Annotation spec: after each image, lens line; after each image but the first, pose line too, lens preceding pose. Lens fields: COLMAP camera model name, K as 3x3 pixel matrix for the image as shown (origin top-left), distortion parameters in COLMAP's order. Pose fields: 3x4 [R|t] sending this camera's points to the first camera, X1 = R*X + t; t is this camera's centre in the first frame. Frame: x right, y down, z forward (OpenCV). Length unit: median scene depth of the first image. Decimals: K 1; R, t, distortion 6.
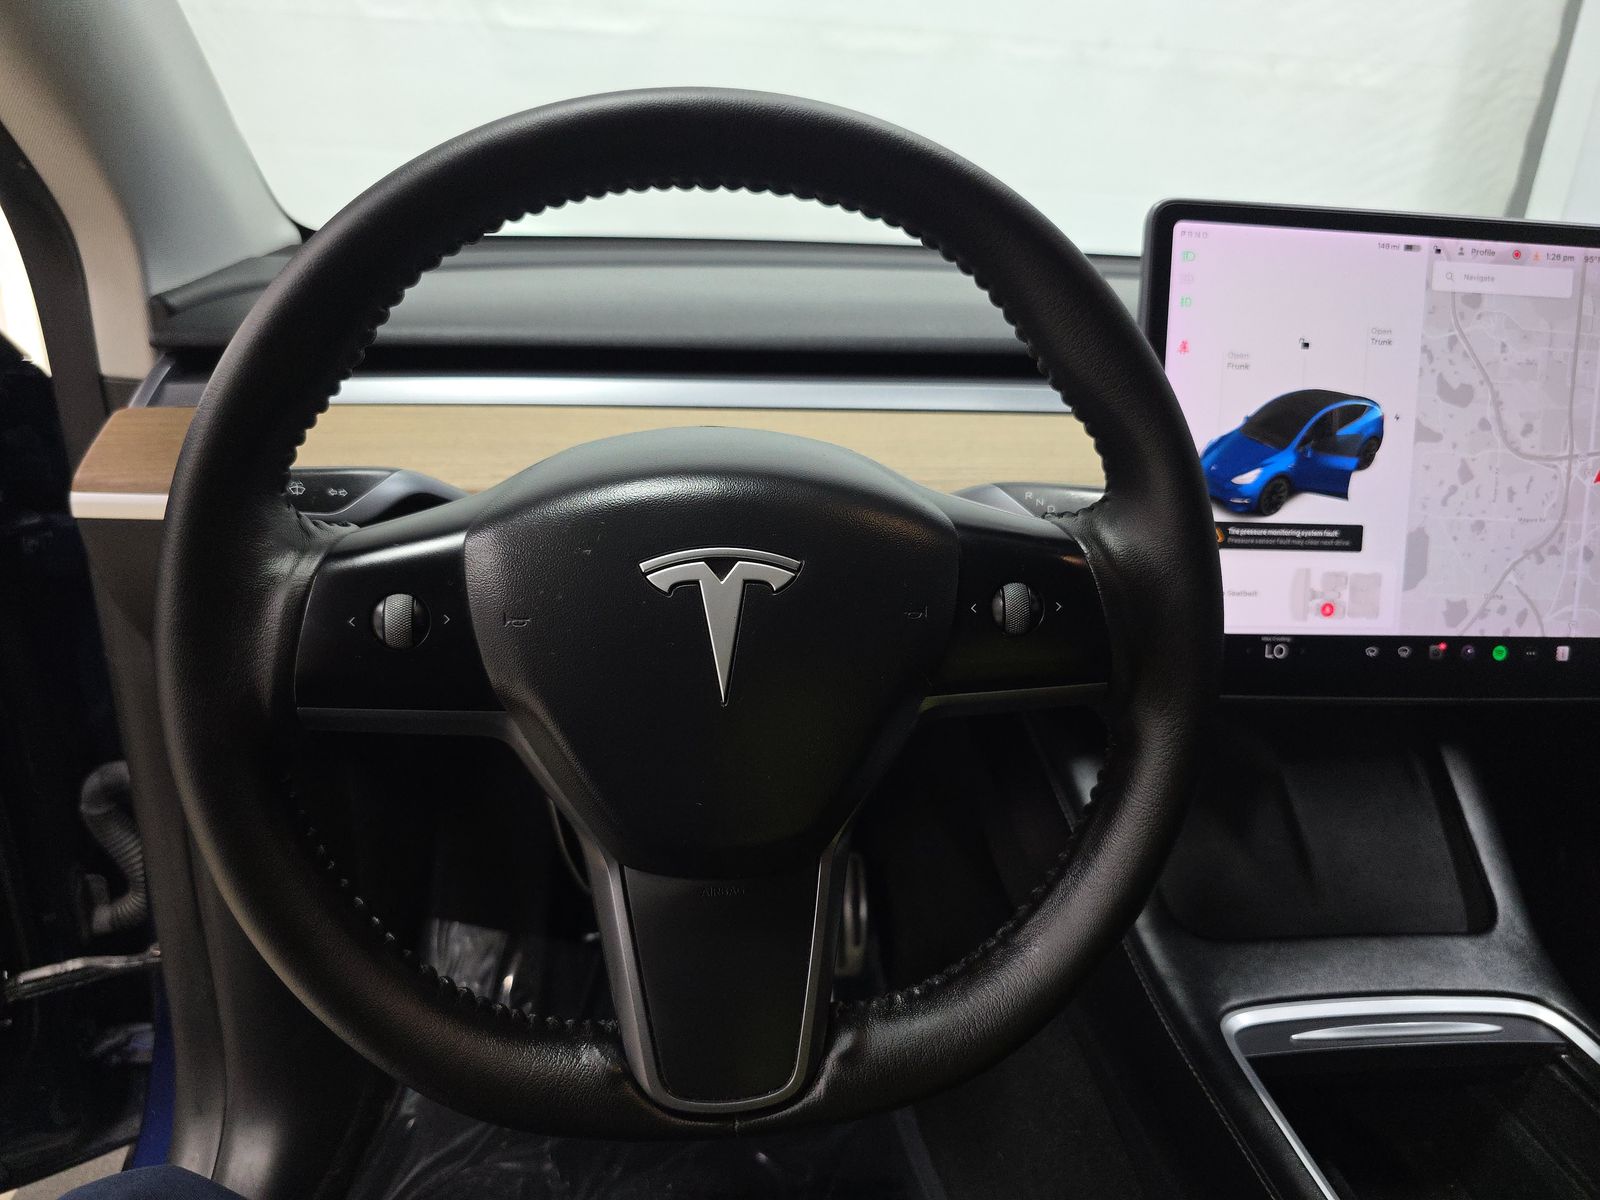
lens RADIAL K [[1077.2, 0, 797.2], [0, 1077.2, 607.8], [0, 0, 1]] dist [0.025155, -0.021862]
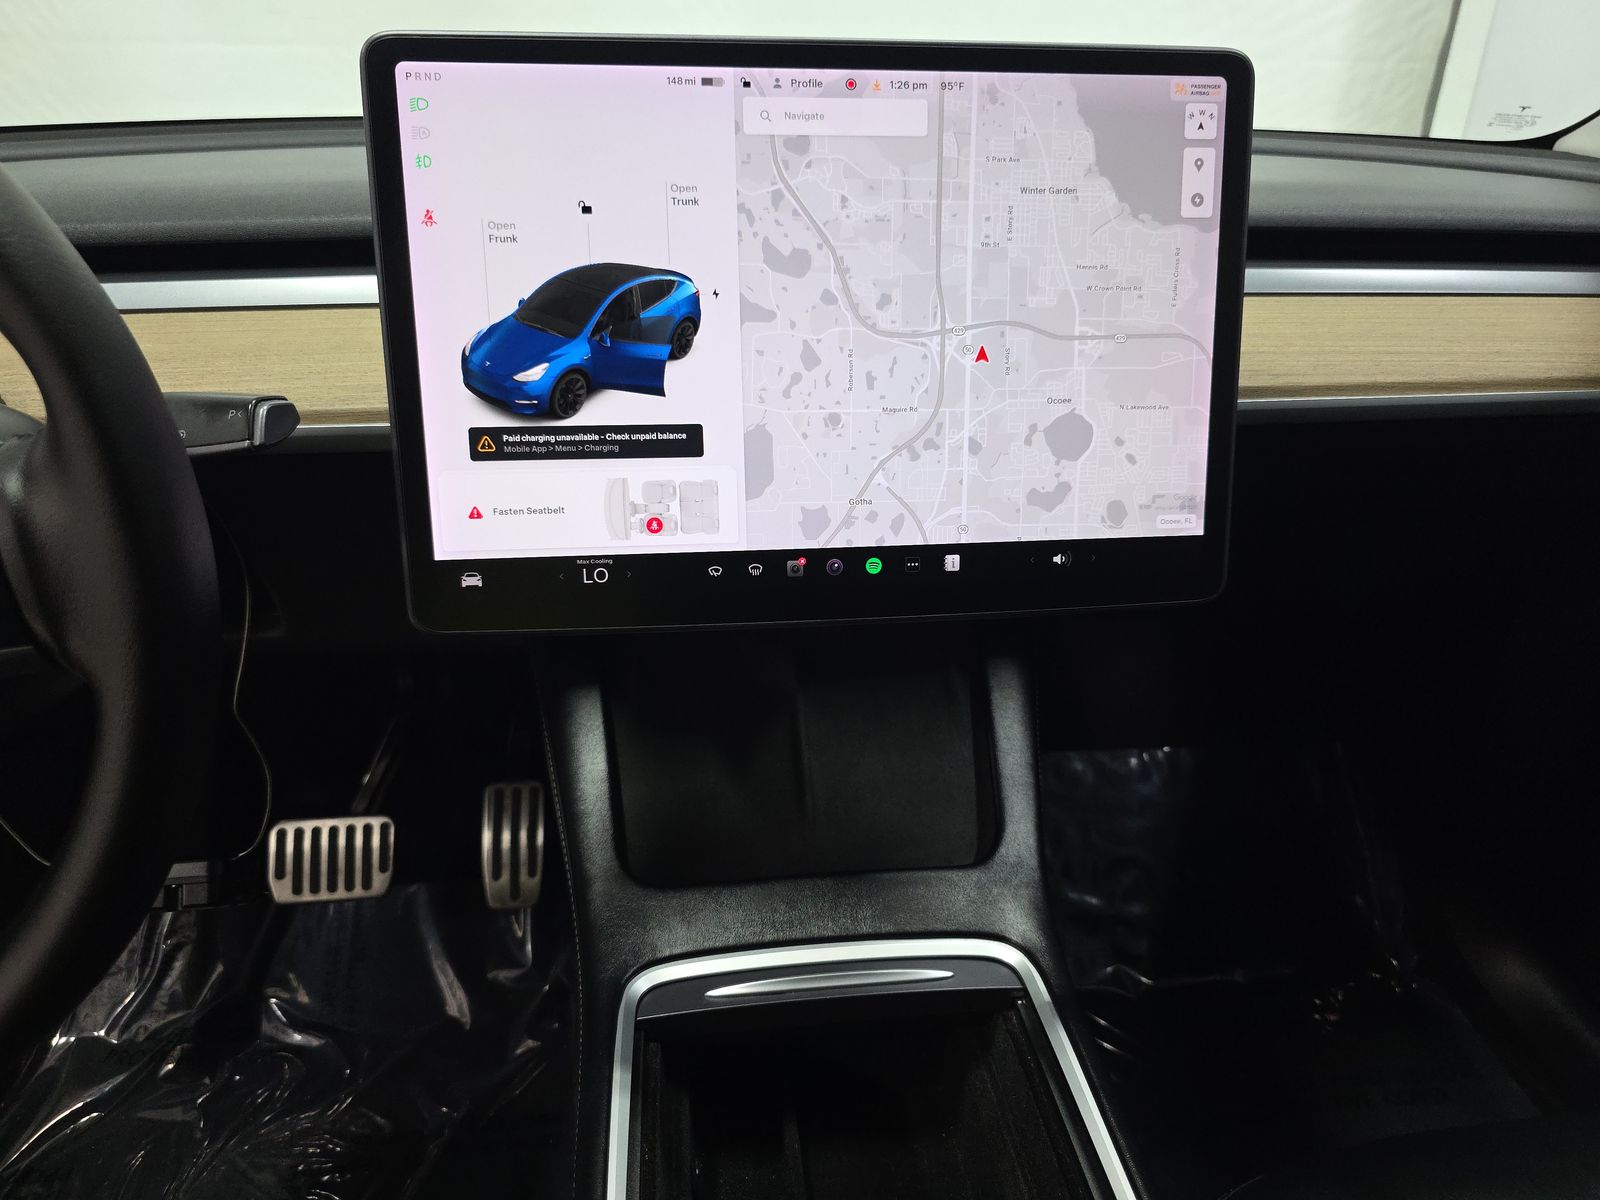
lens RADIAL K [[1077.2, 0, 803.7], [0, 1077.2, 600.5], [0, 0, 1]] dist [0.025155, -0.021862]
pose [[0.998965, -0.038763, -0.023789, 0.627723], [0.040833, 0.994759, 0.093744, -0.014284], [0.020030, -0.094618, 0.995312, 0.143774]]
